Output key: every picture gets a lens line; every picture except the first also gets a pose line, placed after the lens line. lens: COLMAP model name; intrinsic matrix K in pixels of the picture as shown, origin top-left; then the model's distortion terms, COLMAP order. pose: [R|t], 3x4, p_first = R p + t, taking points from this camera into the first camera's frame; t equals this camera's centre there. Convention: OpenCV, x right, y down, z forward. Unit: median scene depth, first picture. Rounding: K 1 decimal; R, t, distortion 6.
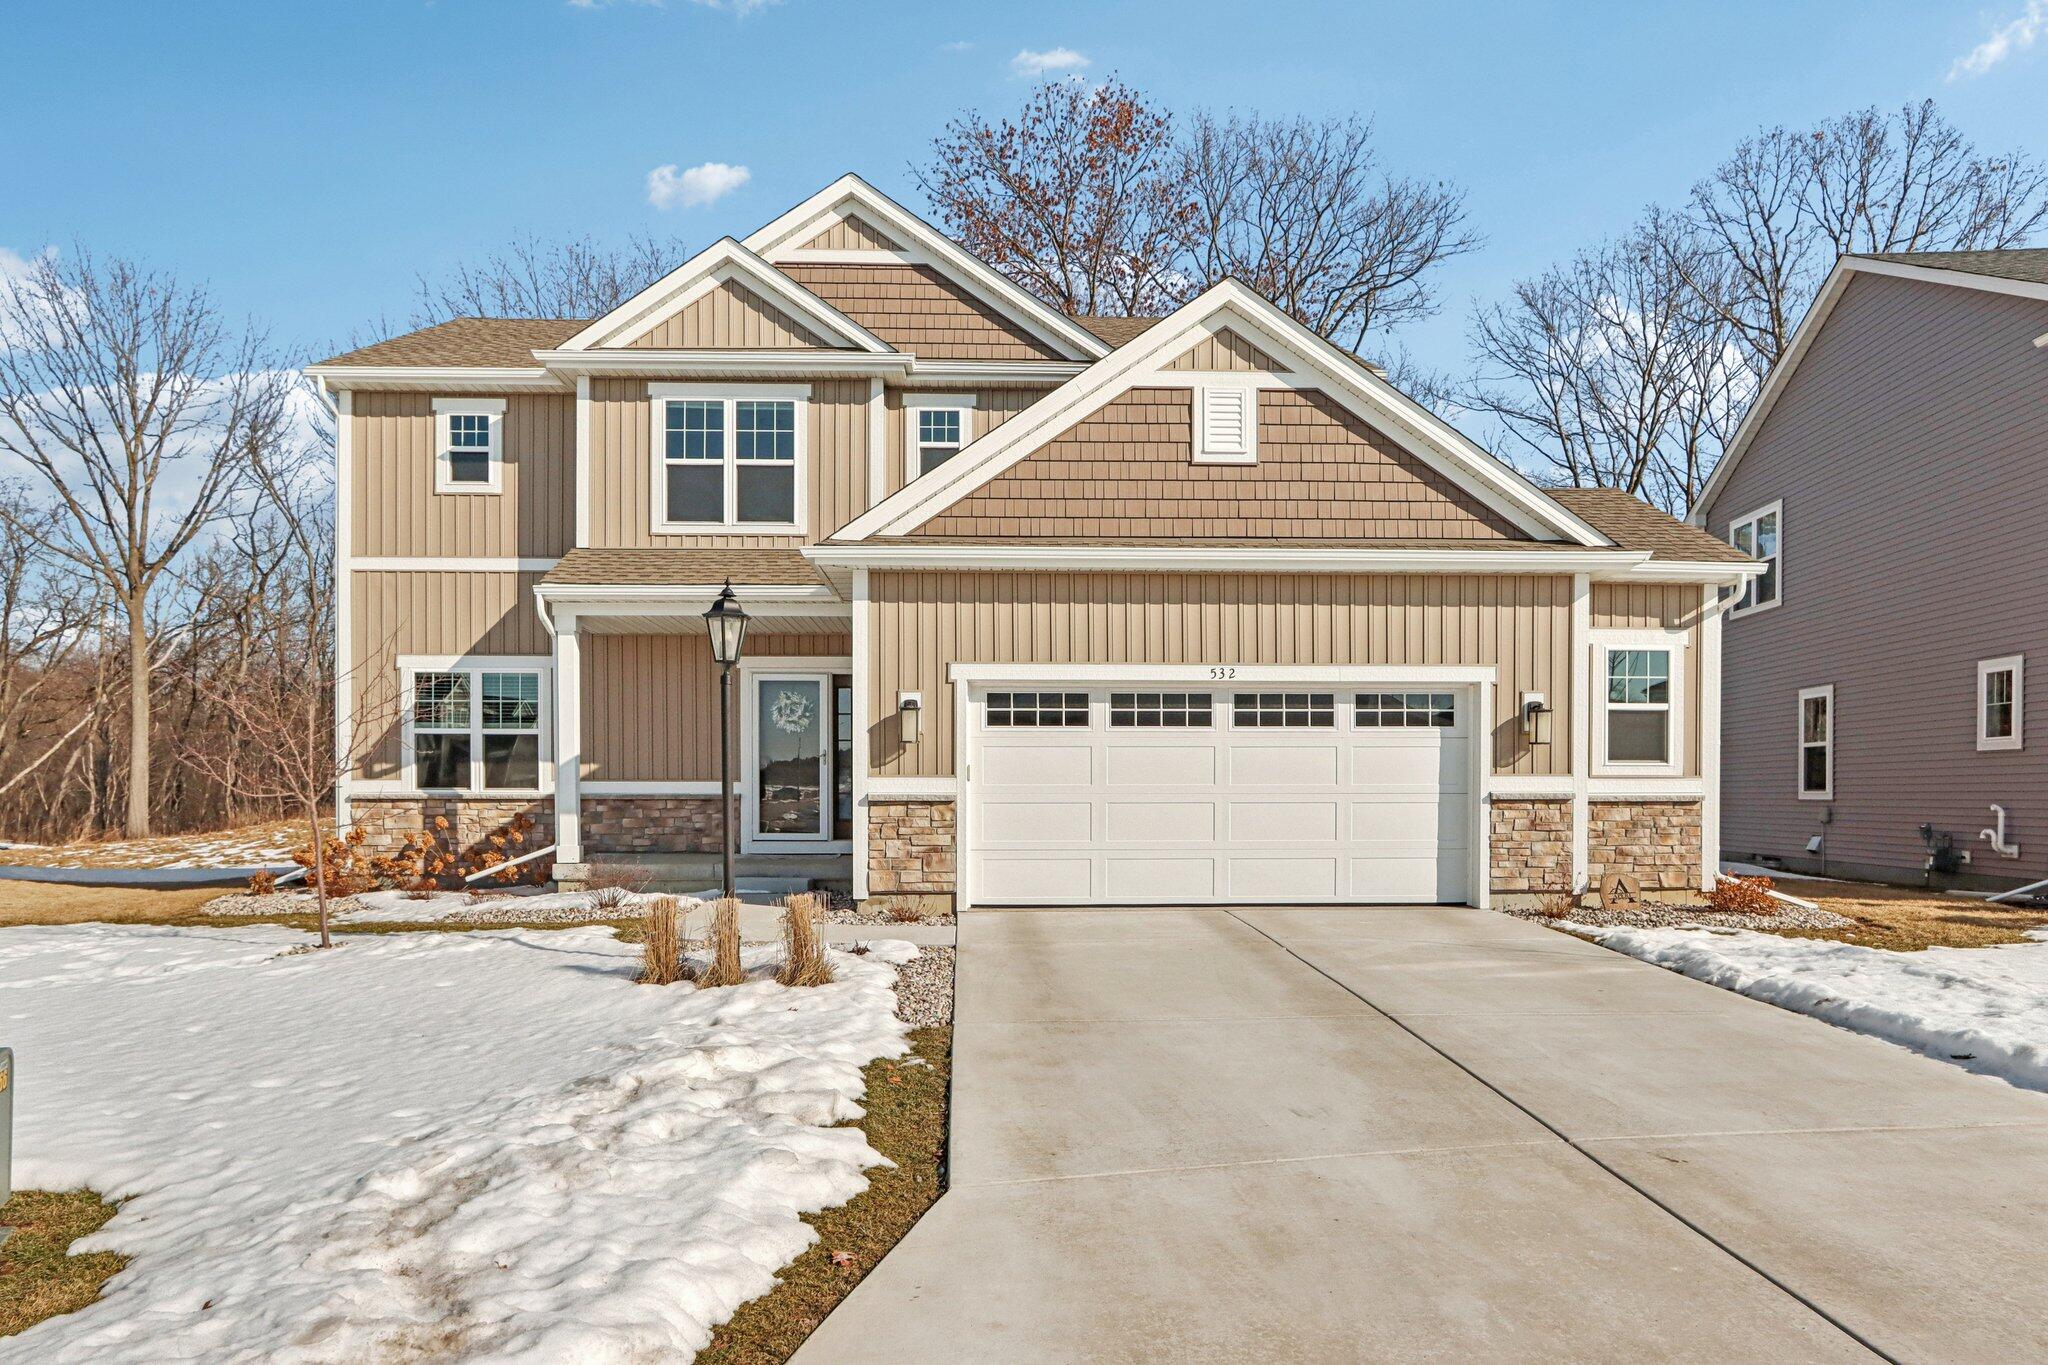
lens RADIAL K [[1229.7, 0, 1027.0], [0, 1229.7, 771.2], [0, 0, 1]] dist [-0.002719, 0.000891]
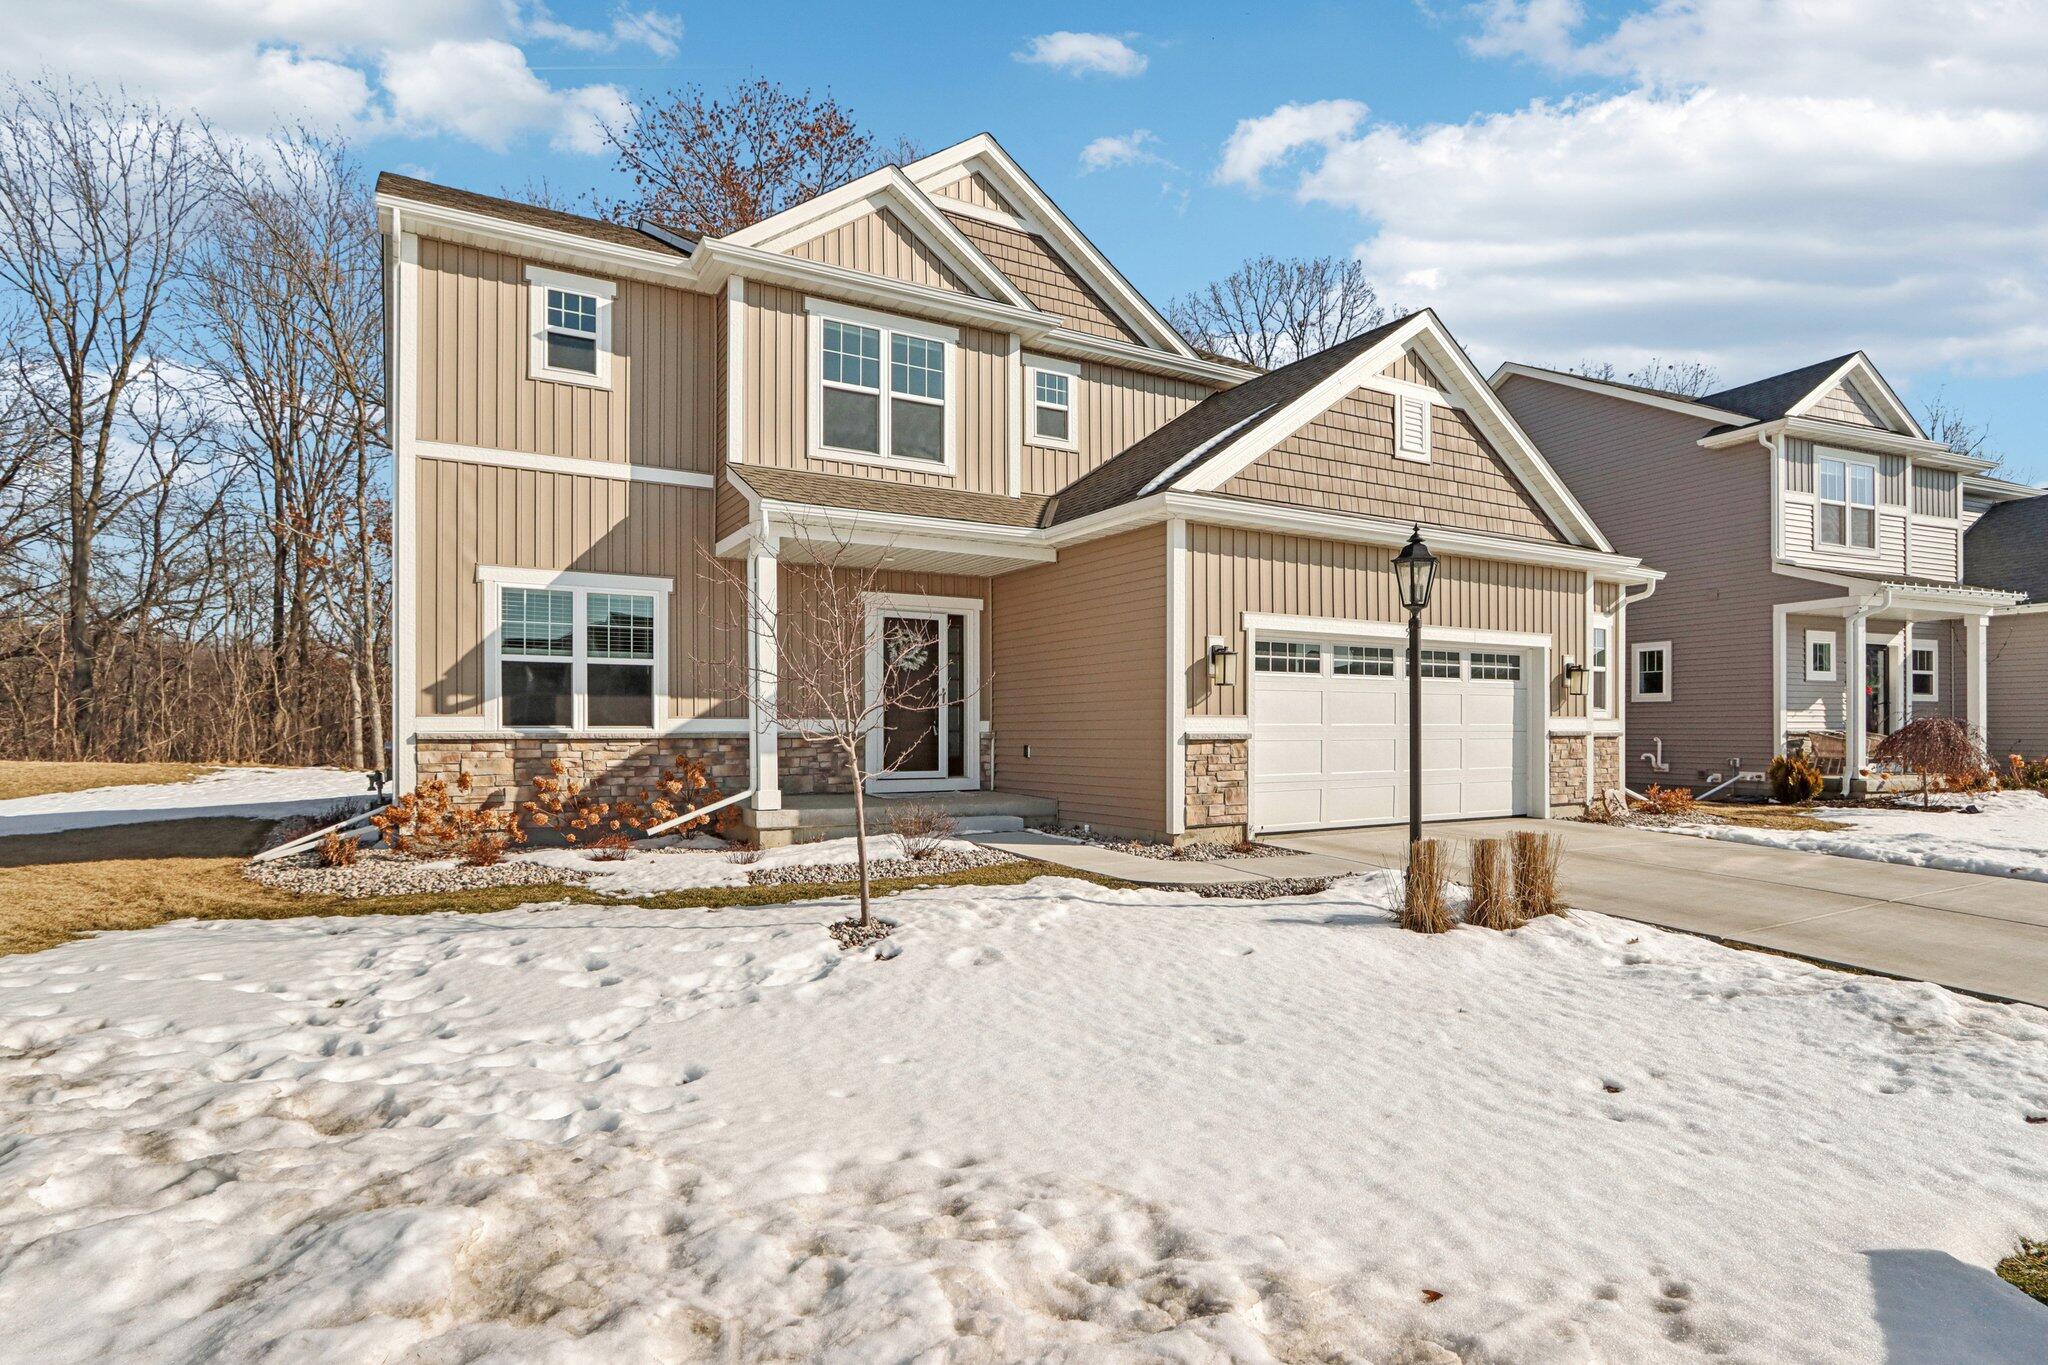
lens RADIAL K [[1041.5, 0, 1025.3], [0, 1041.5, 692.6], [0, 0, 1]] dist [-0.004193, -0.000127]
pose [[0.885514, 0.015618, 0.464350, -0.523478], [-0.008291, 0.999807, -0.017817, 0.000856], [-0.464539, 0.011927, 0.885473, 0.216554]]
